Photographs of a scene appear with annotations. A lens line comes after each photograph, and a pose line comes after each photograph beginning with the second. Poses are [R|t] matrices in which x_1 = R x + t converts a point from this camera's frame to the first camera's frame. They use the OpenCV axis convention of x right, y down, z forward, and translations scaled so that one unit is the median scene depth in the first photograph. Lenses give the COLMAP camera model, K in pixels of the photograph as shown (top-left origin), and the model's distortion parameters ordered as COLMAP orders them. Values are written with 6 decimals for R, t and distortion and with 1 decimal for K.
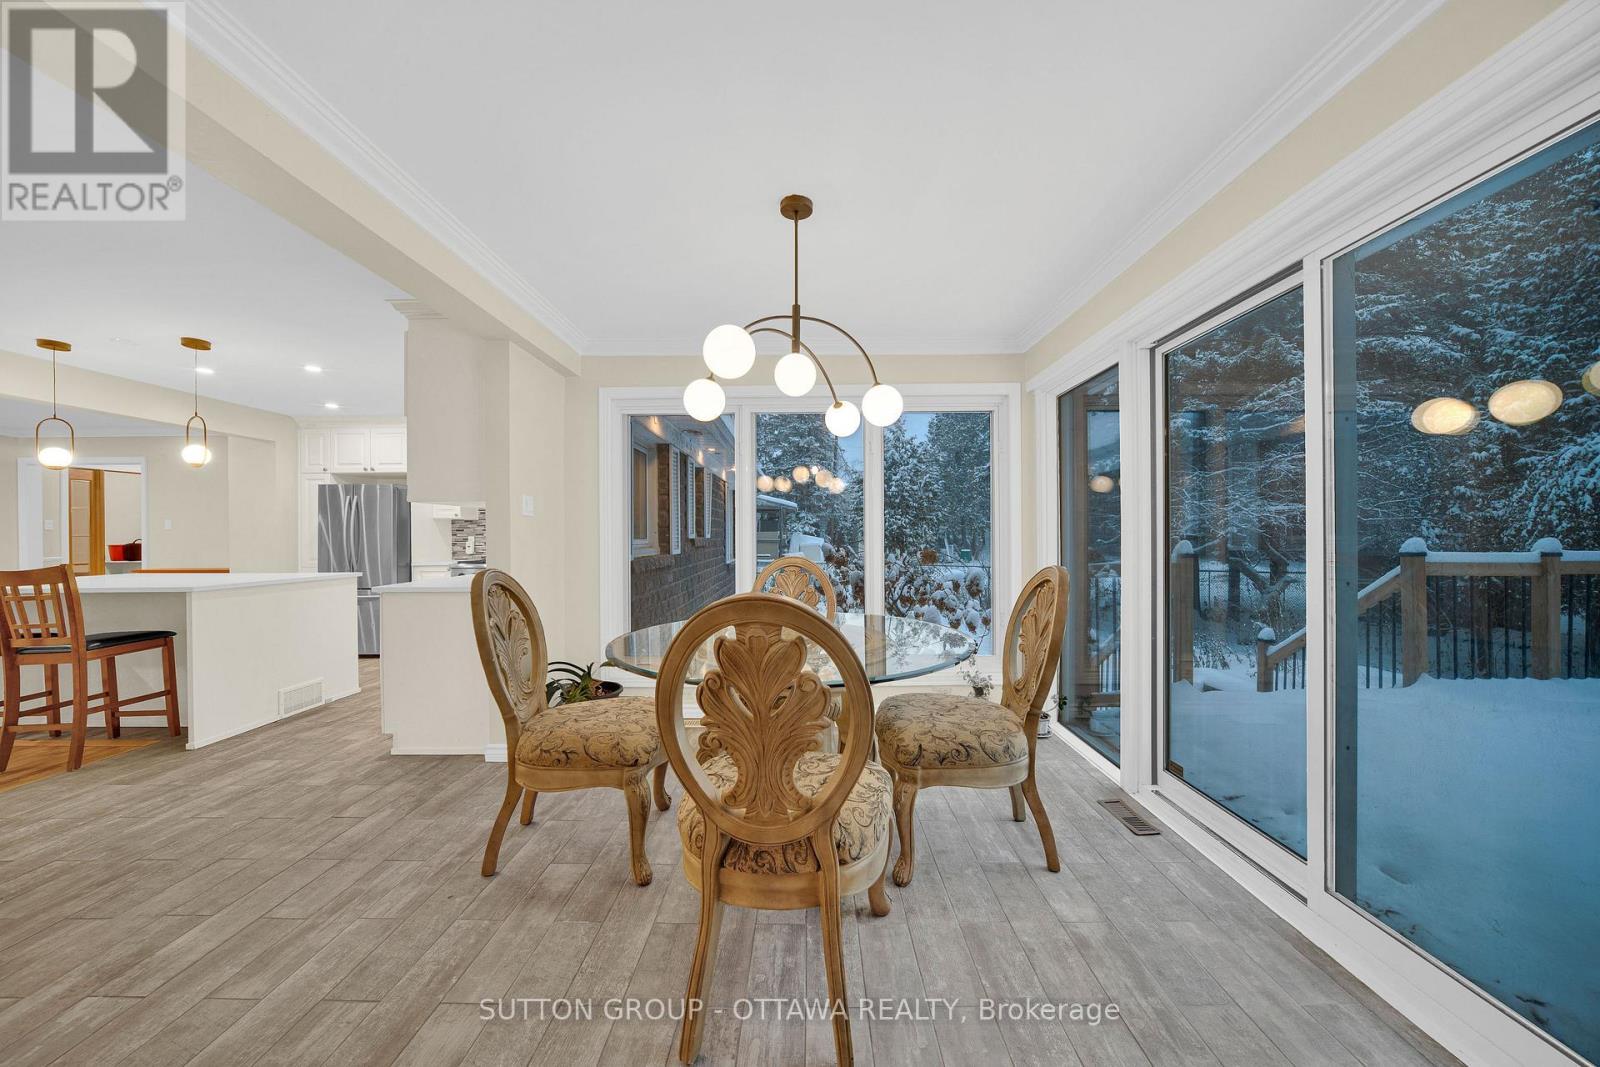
lens RADIAL K [[553.5, 0, 802.0], [0, 553.5, 538.3], [0, 0, 1]] dist [-0.027343, 0.006033]
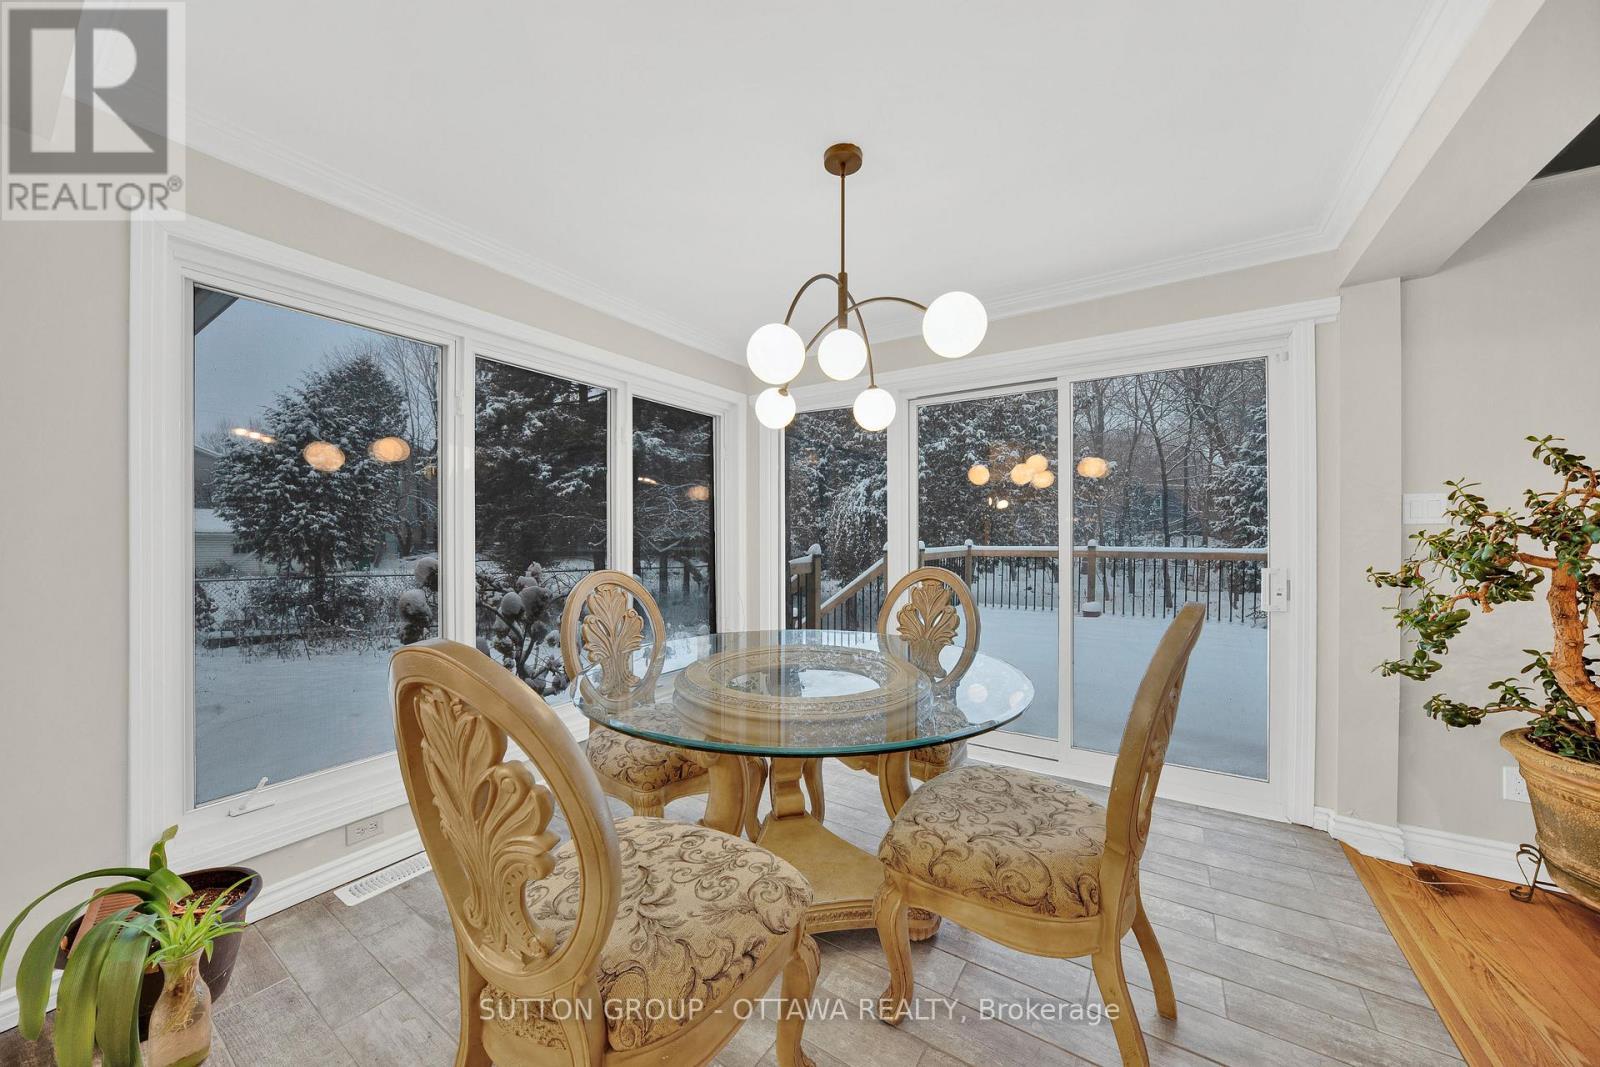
lens RADIAL K [[568.3, 0, 795.7], [0, 568.3, 541.5], [0, 0, 1]] dist [-0.024180, 0.006066]
pose [[0.541994, -0.003630, 0.840375, -0.455423], [0.002451, 0.999993, 0.002739, -0.009201], [-0.840379, 0.000575, 0.541999, 0.344988]]
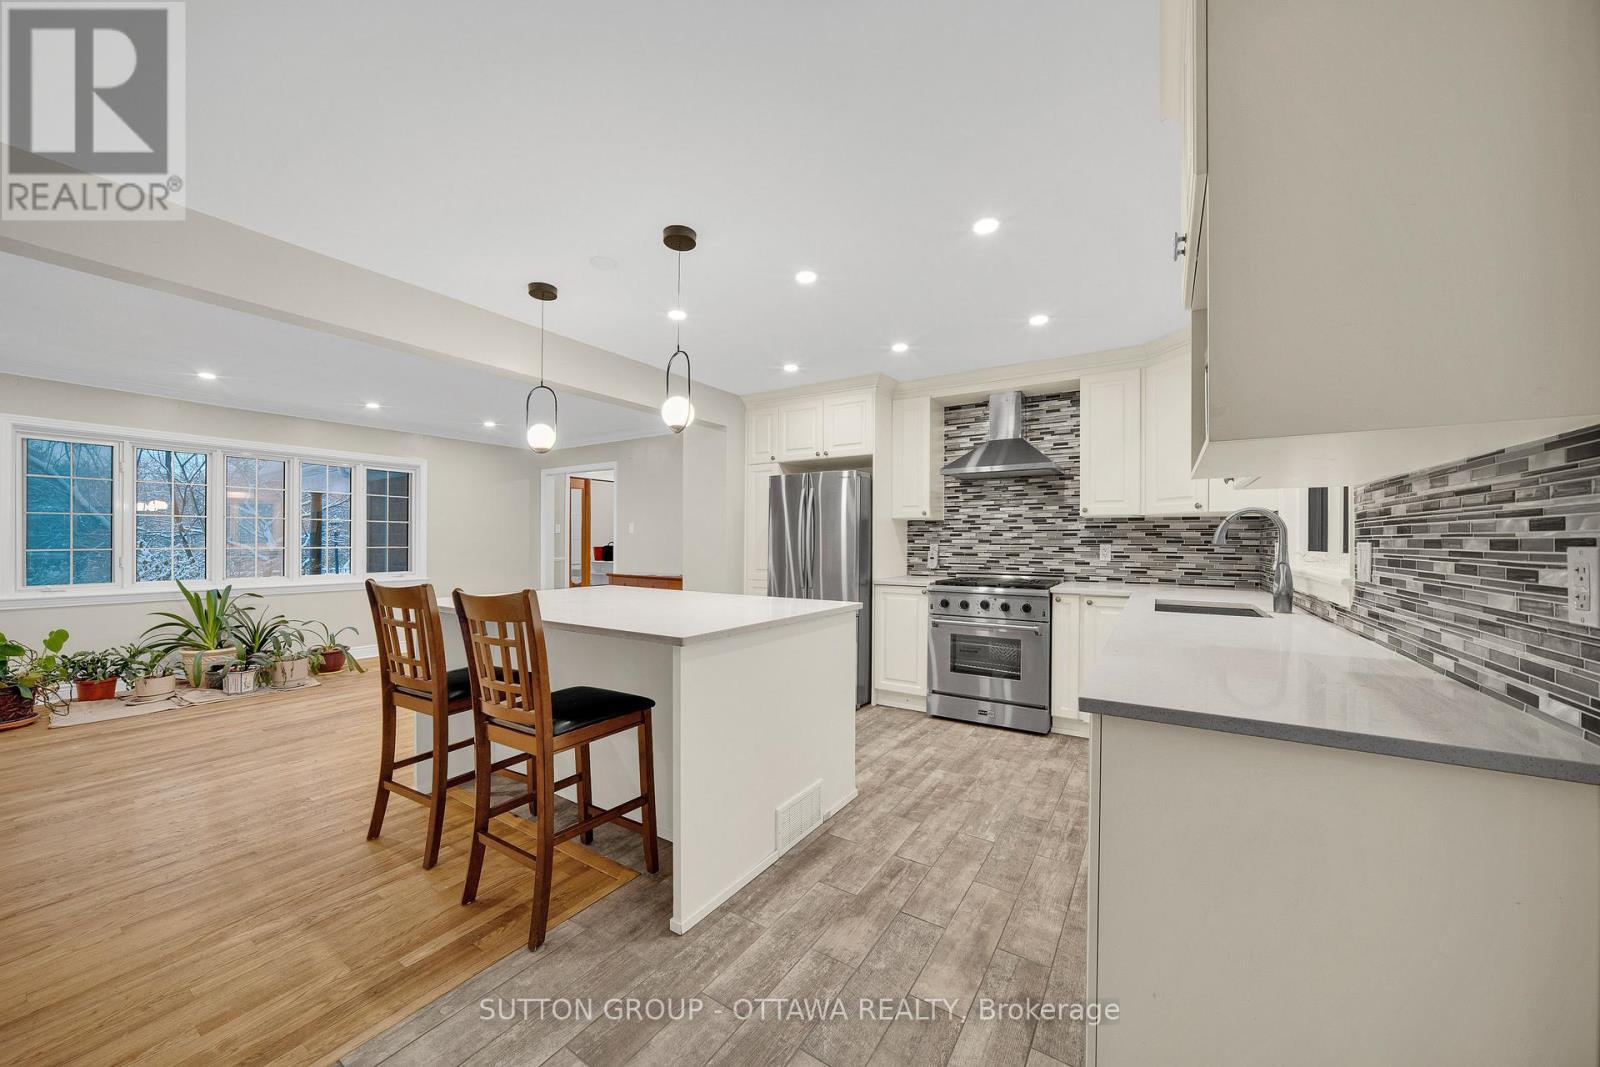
lens RADIAL K [[568.3, 0, 795.7], [0, 568.3, 541.5], [0, 0, 1]] dist [-0.024180, 0.006066]
pose [[0.840111, 0.009735, -0.542327, -0.624277], [-0.011345, 0.999936, 0.000375, -0.007565], [0.542296, 0.005838, 0.840167, 0.501101]]
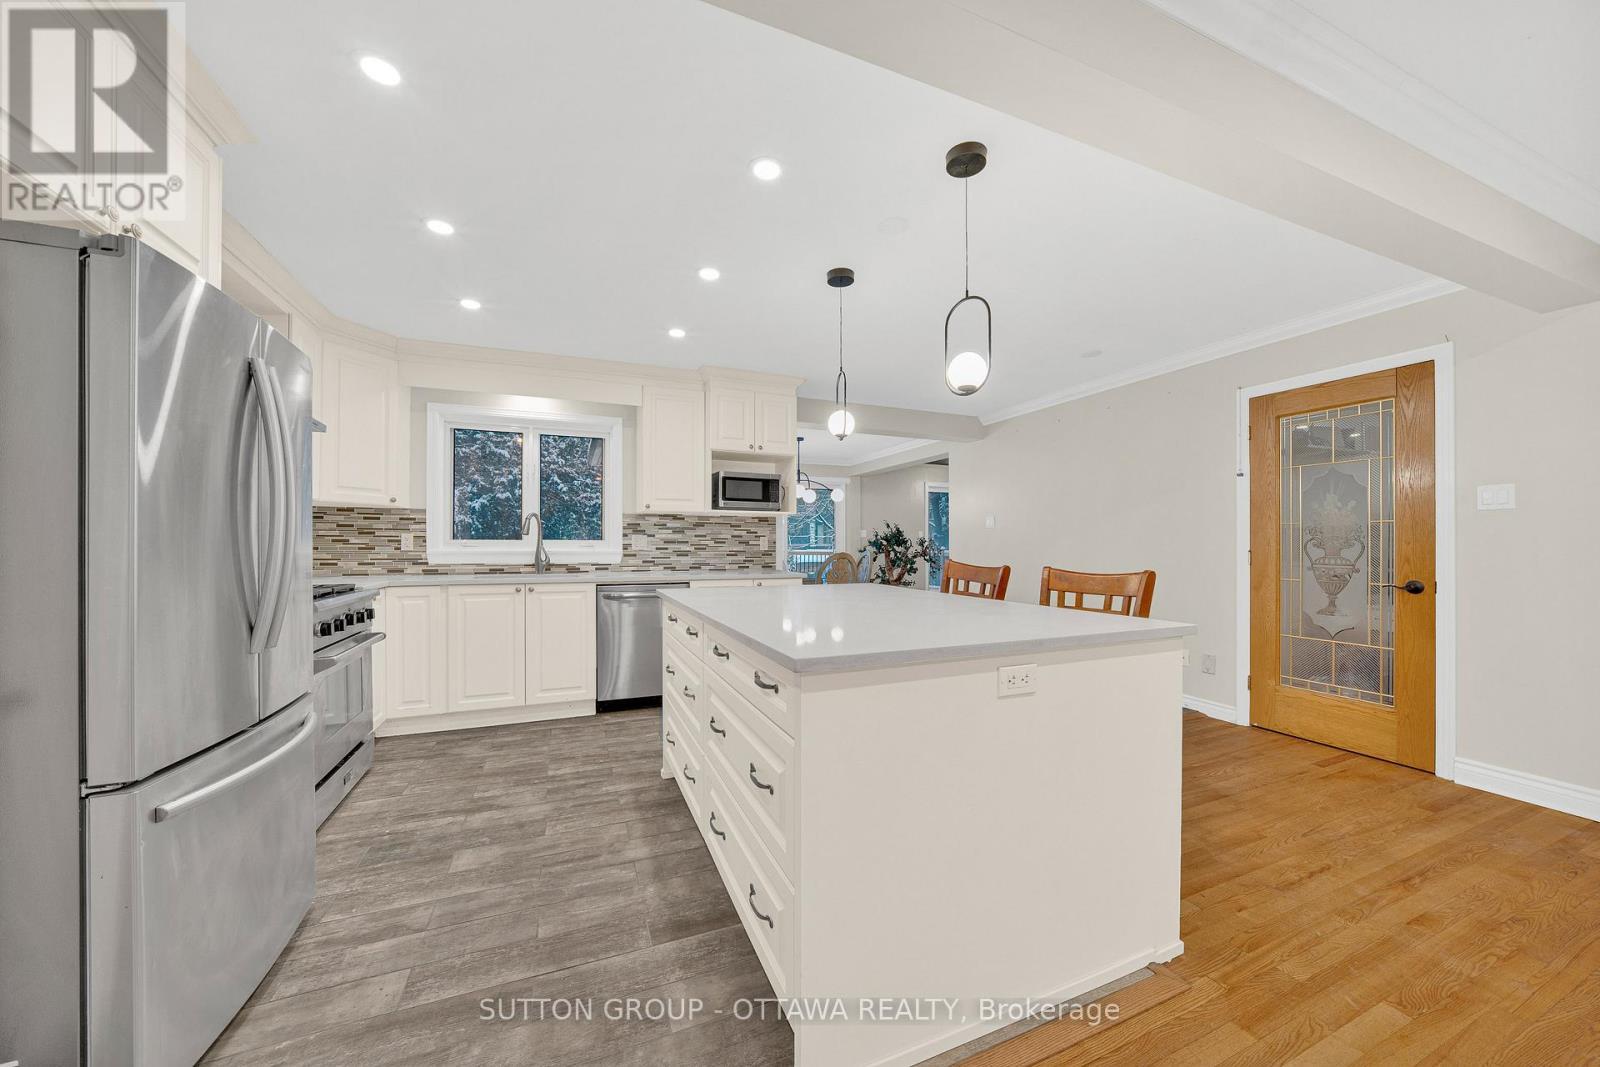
lens RADIAL K [[568.3, 0, 795.7], [0, 568.3, 541.5], [0, 0, 1]] dist [-0.024180, 0.006066]
pose [[-0.380623, 0.010803, 0.924667, -1.762025], [0.004619, 0.999941, -0.009781, 0.015690], [-0.924719, 0.000548, -0.380650, 1.309667]]
